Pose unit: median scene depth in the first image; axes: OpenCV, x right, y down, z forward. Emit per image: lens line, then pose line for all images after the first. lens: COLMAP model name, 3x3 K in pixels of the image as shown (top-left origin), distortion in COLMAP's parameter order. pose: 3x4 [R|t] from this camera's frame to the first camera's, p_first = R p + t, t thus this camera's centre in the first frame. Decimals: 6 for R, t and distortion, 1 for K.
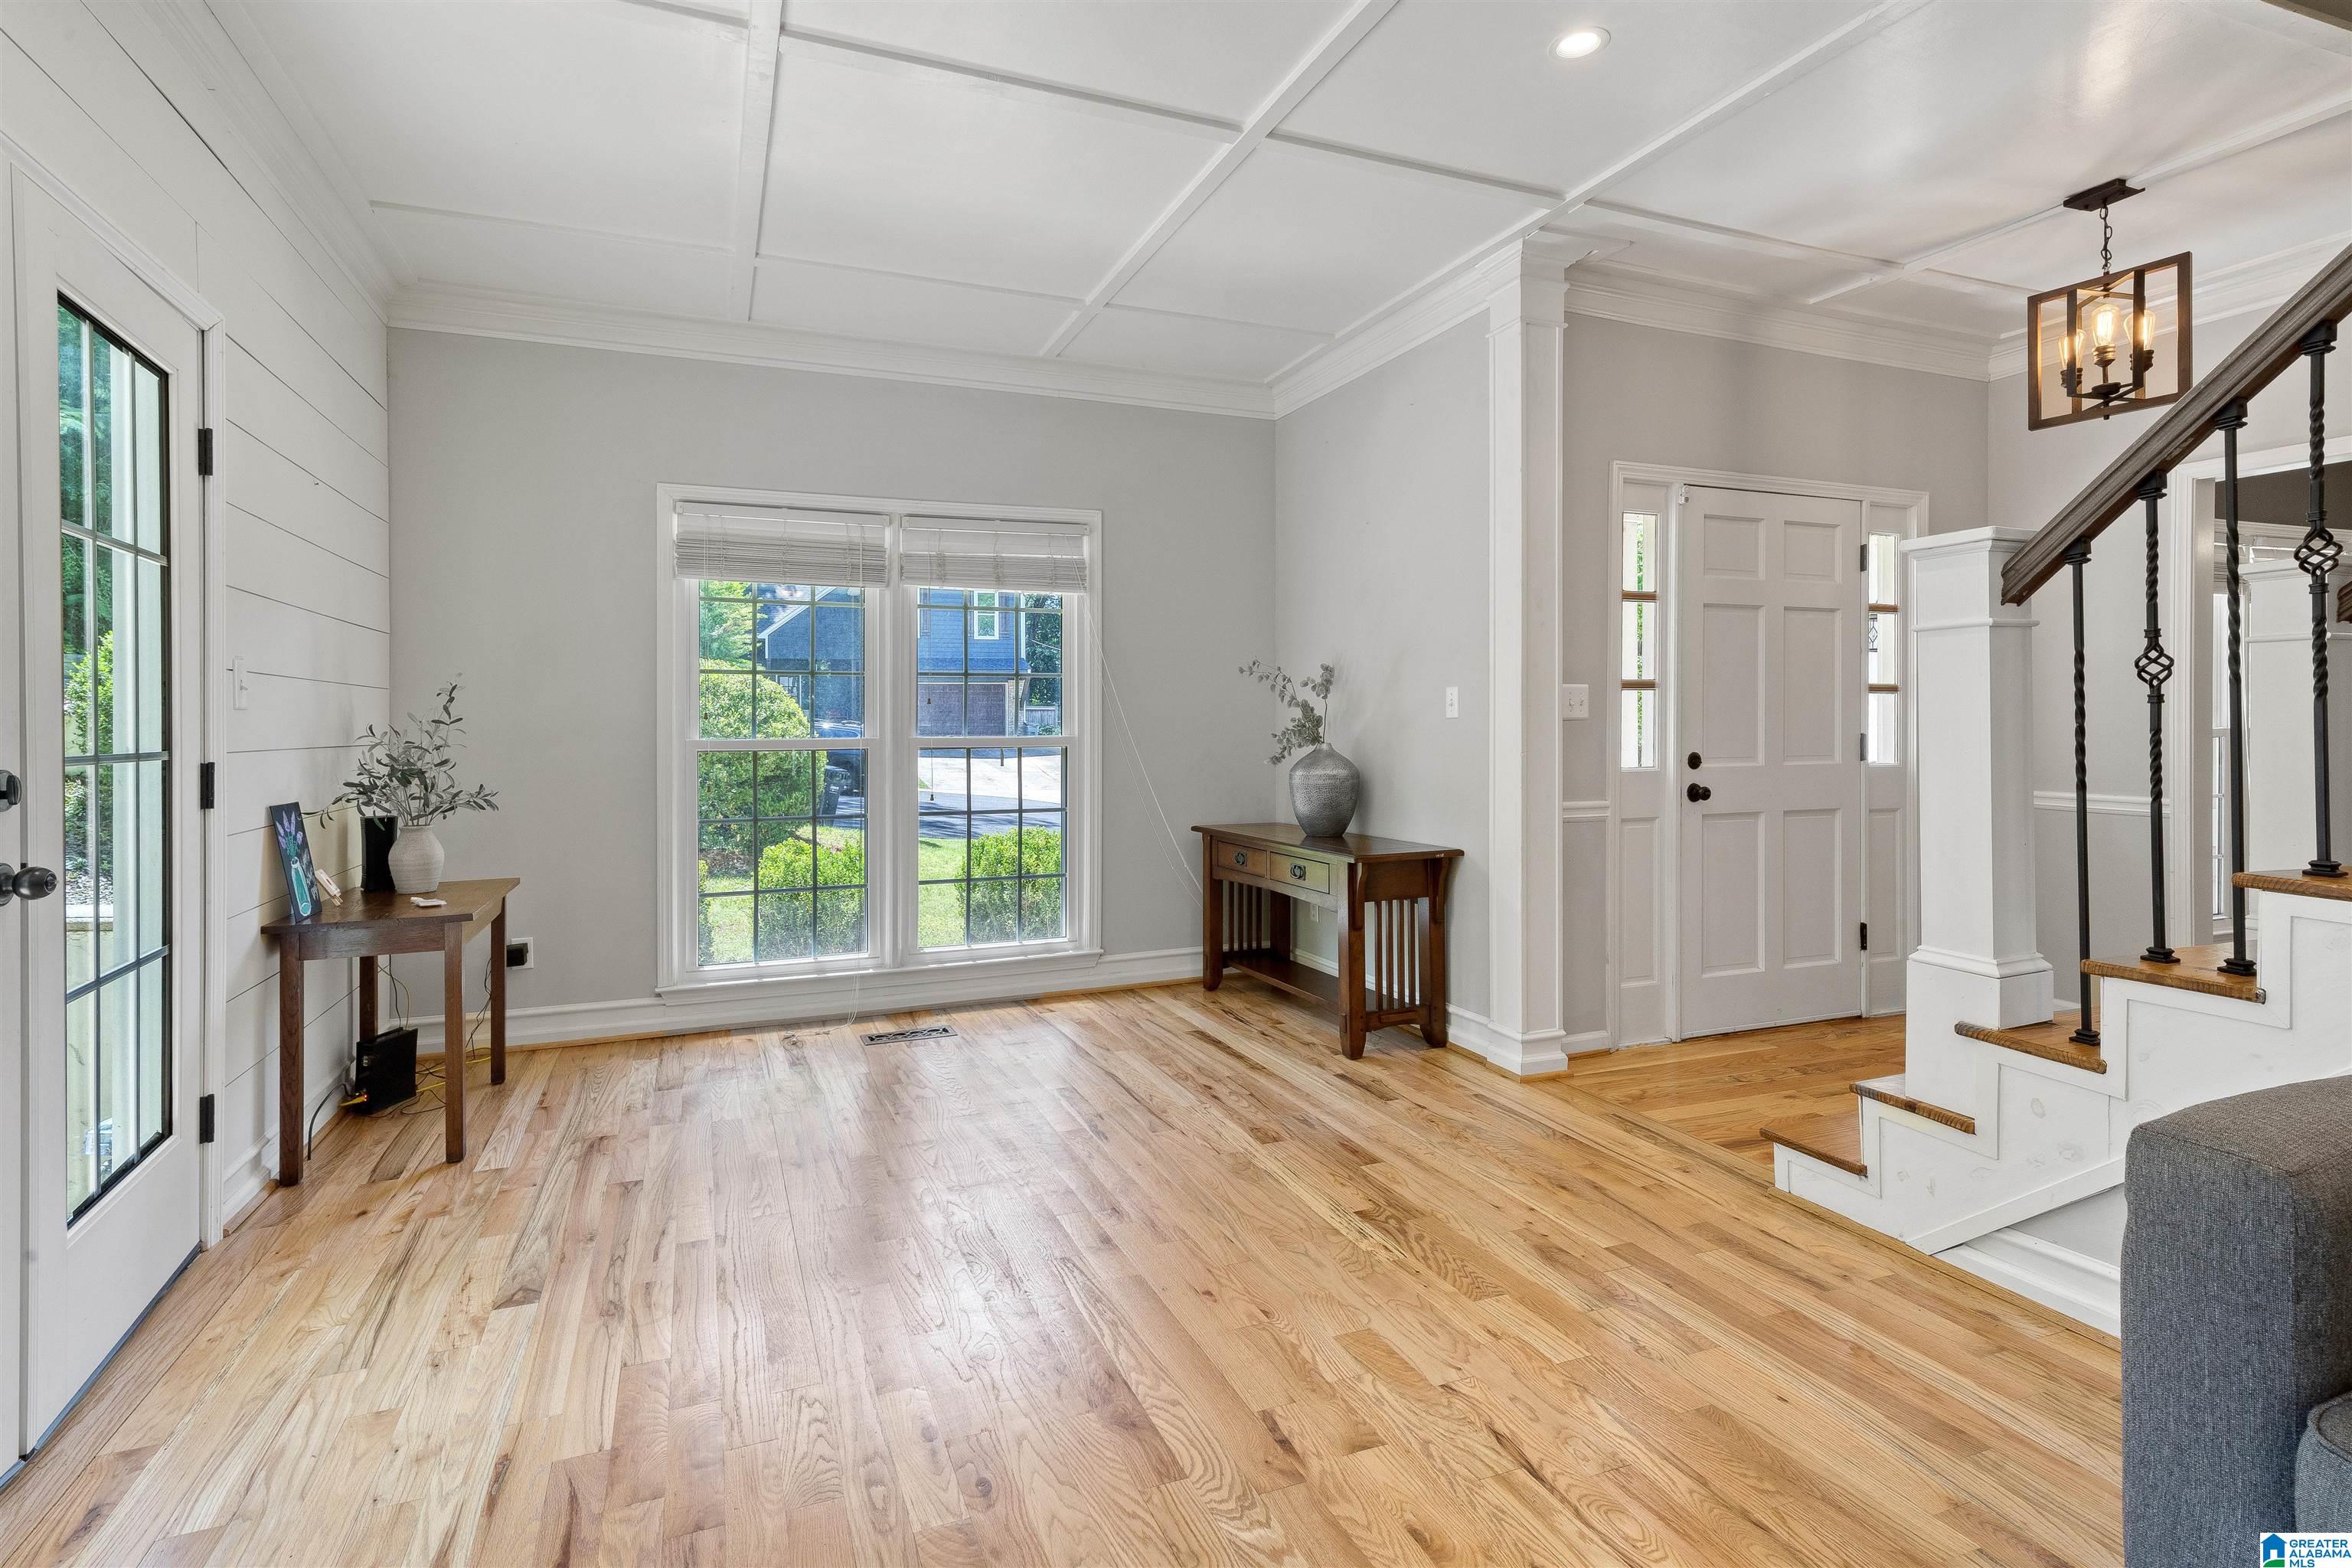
lens RADIAL K [[1135.0, 0, 1165.1], [0, 1135.0, 725.5], [0, 0, 1]] dist [0.002256, 0.000371]
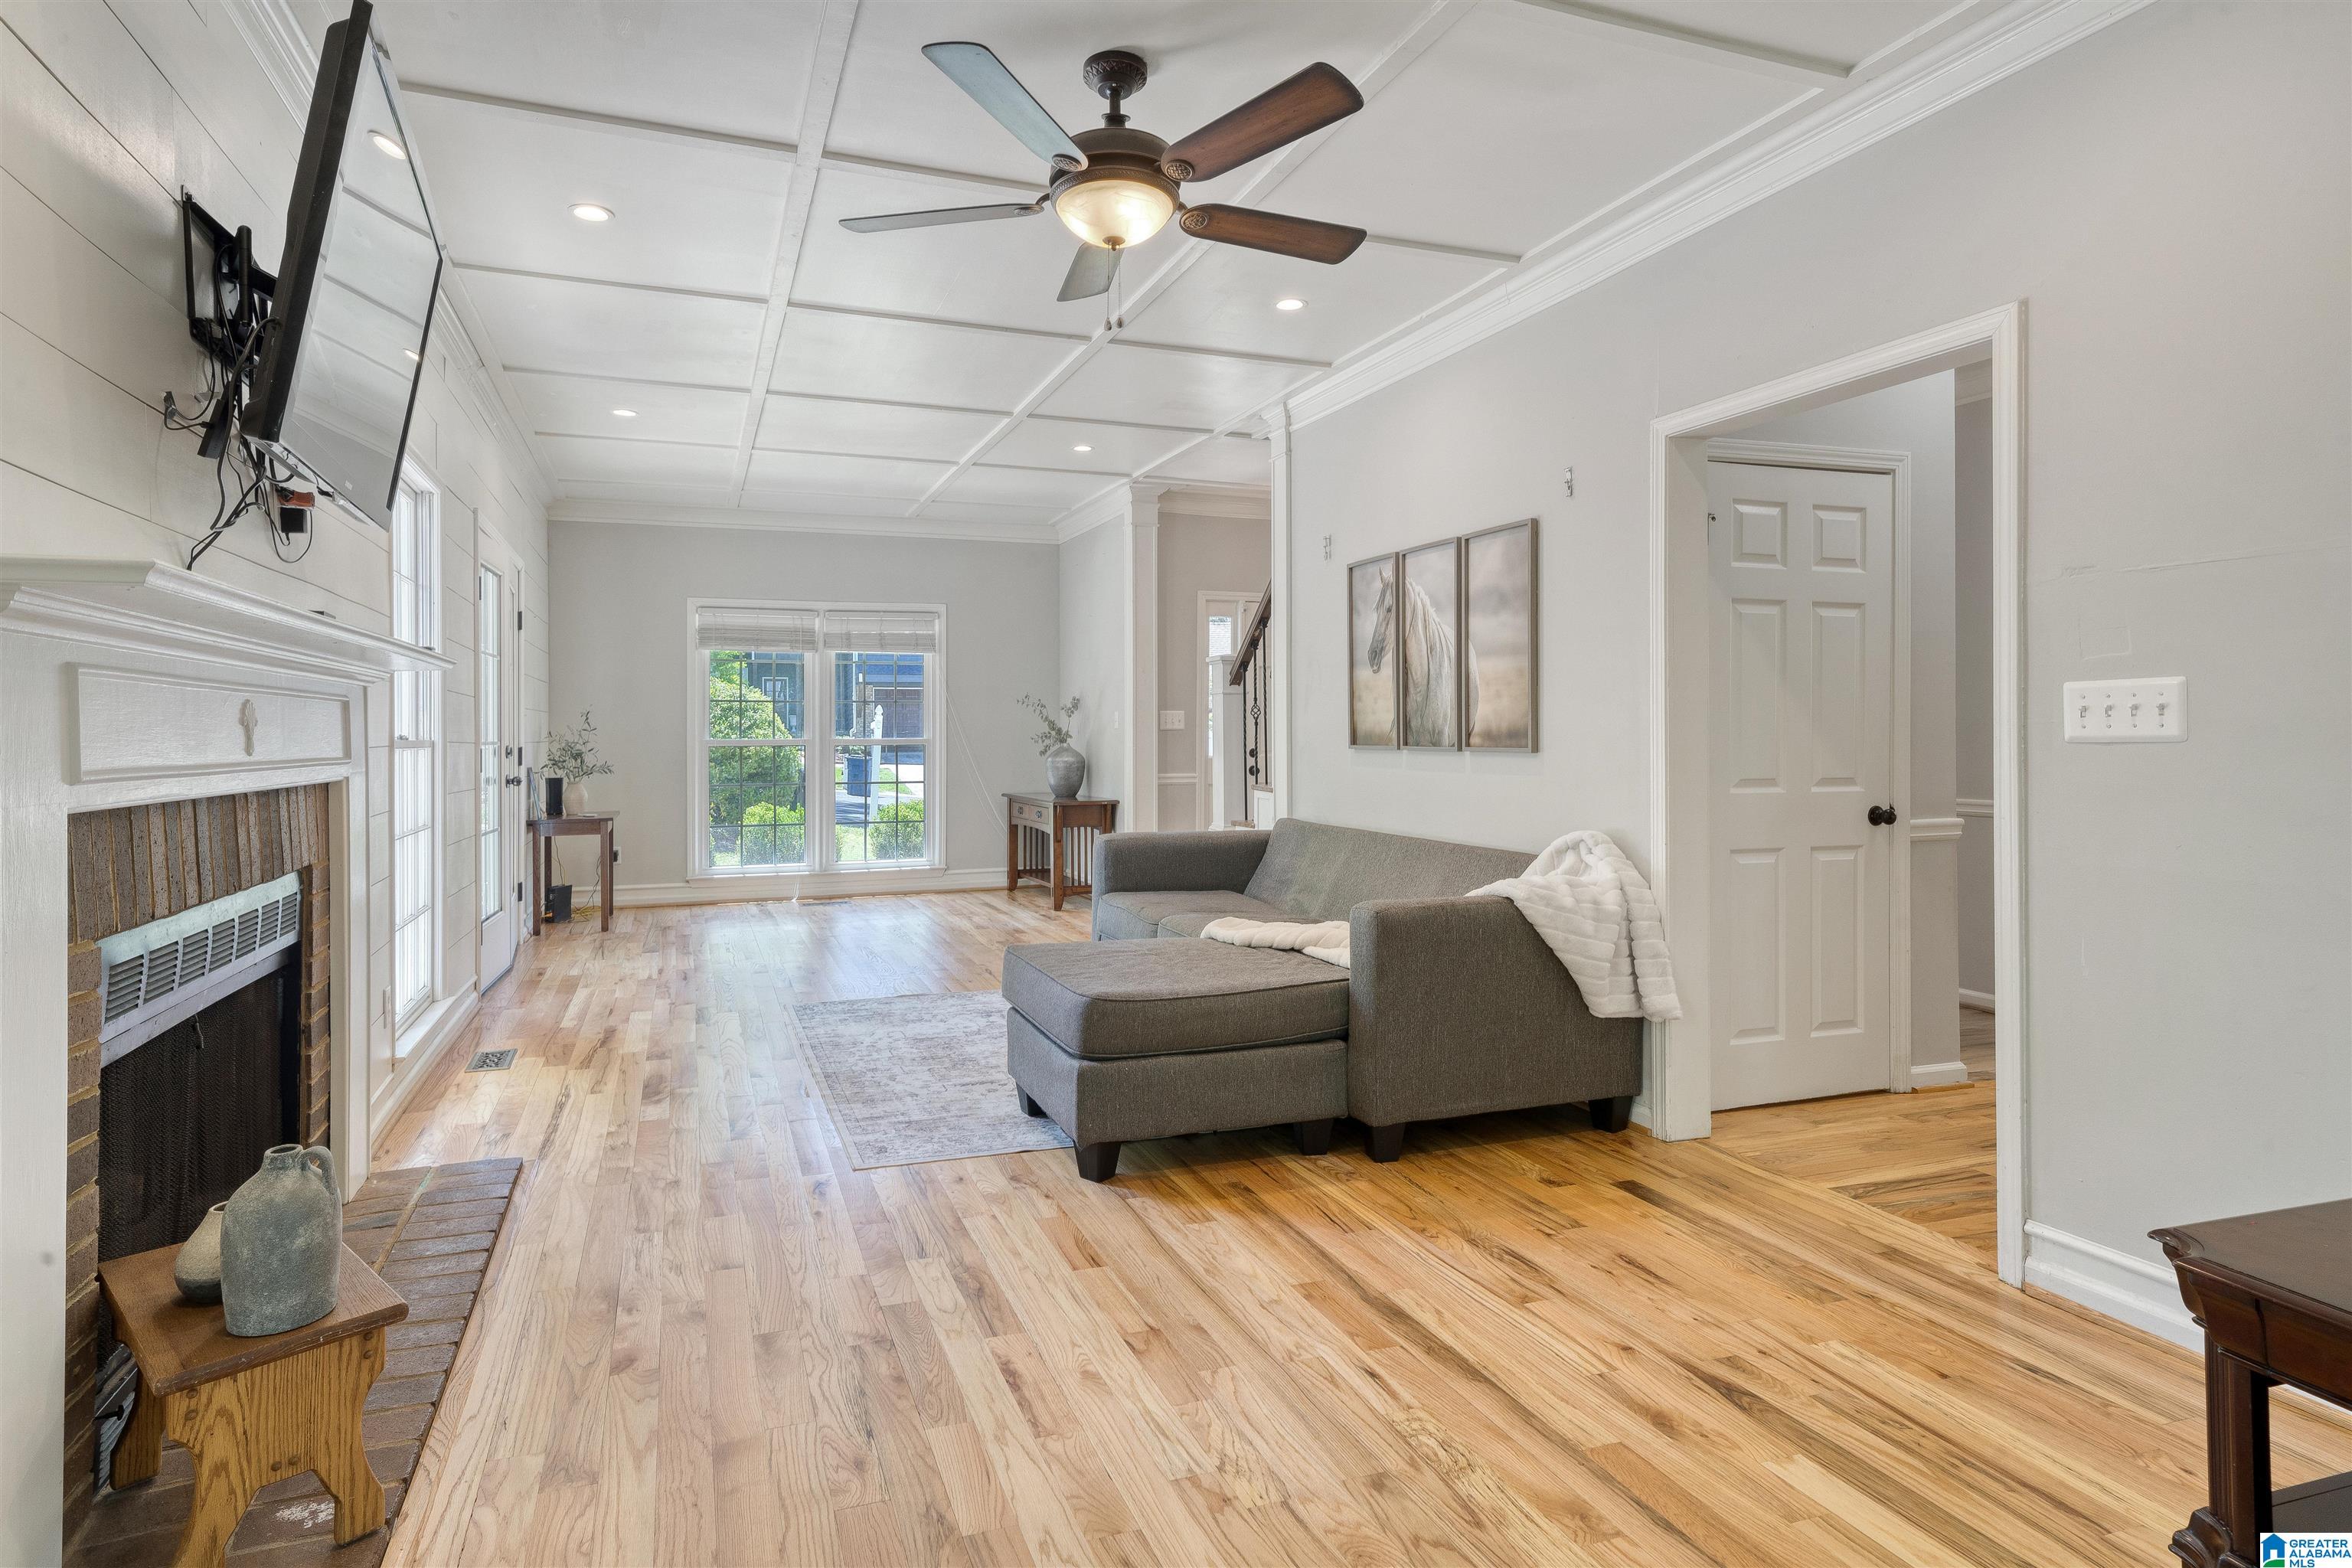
lens RADIAL K [[1309.0, 0, 1175.8], [0, 1309.0, 736.9], [0, 0, 1]] dist [0.001981, 0.000644]
pose [[0.999642, 0.002586, -0.026632, 0.456657], [-0.002521, 0.999994, 0.002454, 0.001318], [0.026638, -0.002386, 0.999642, -1.259587]]
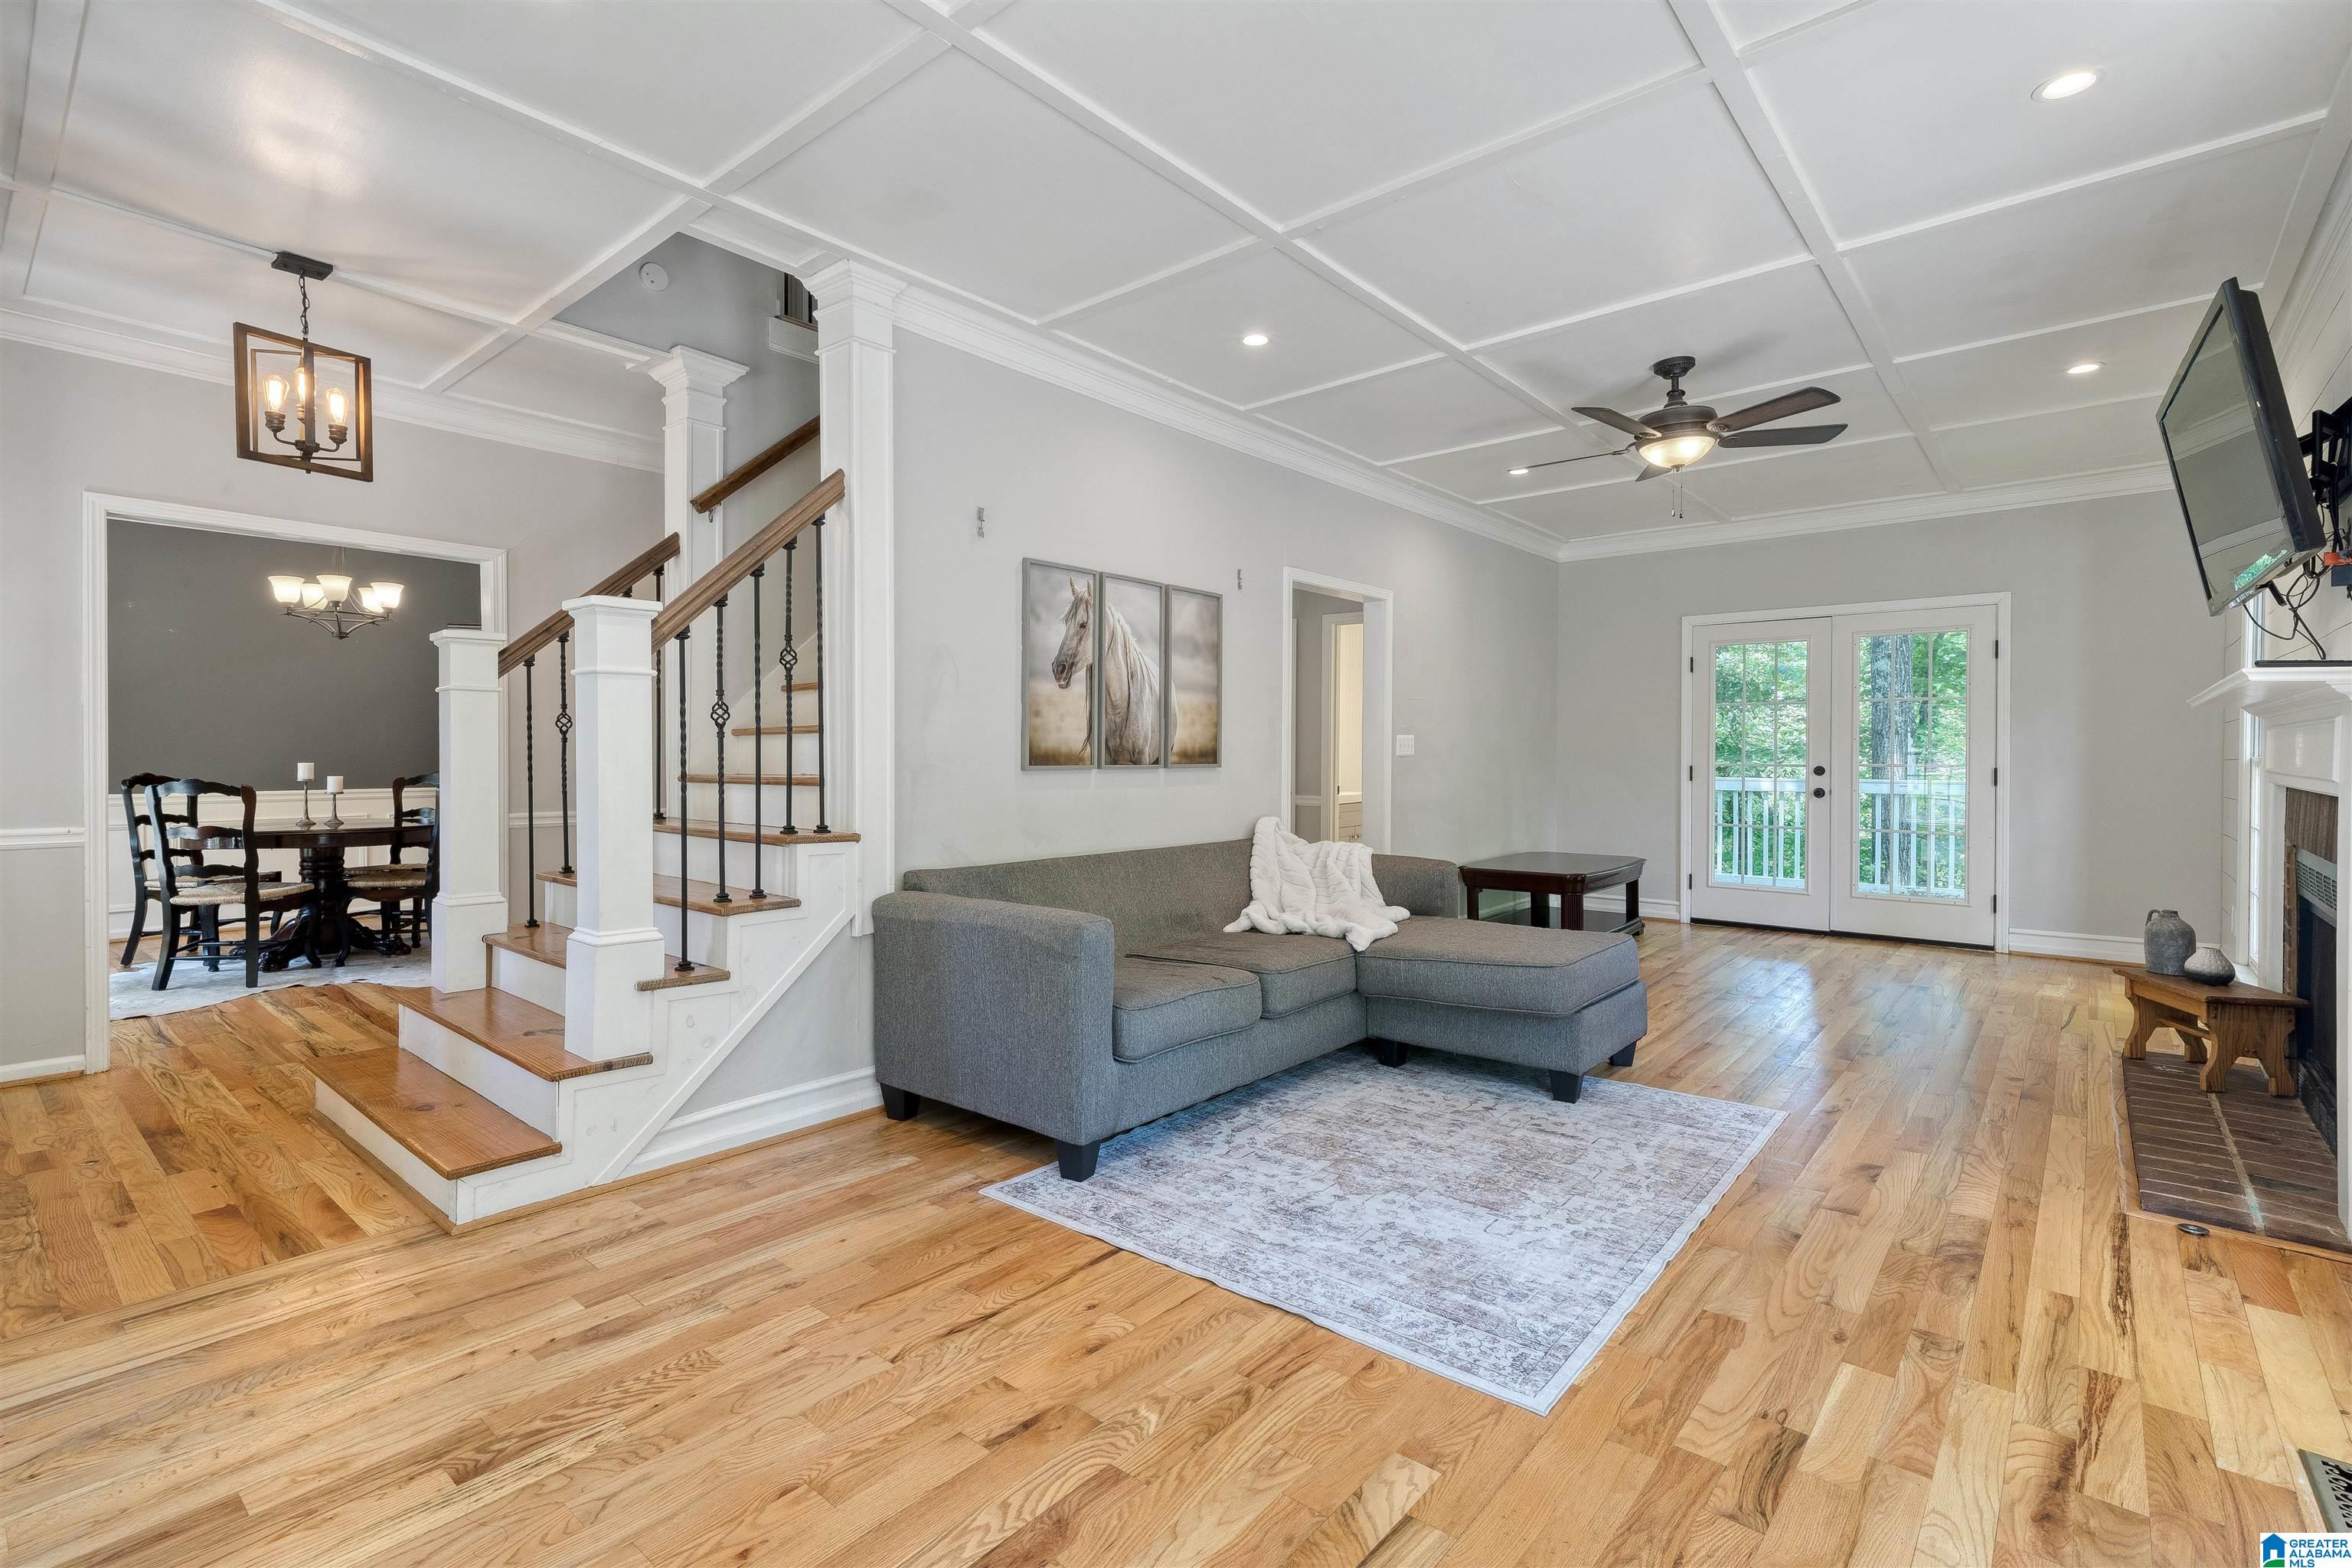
lens RADIAL K [[1078.6, 0, 1144.0], [0, 1078.6, 759.8], [0, 0, 1]] dist [0.003535, 0.000519]
pose [[-0.454189, -0.003279, 0.890899, -0.409751], [0.001013, 0.999991, 0.004197, 0.002950], [-0.890905, 0.002809, -0.454182, 0.661614]]
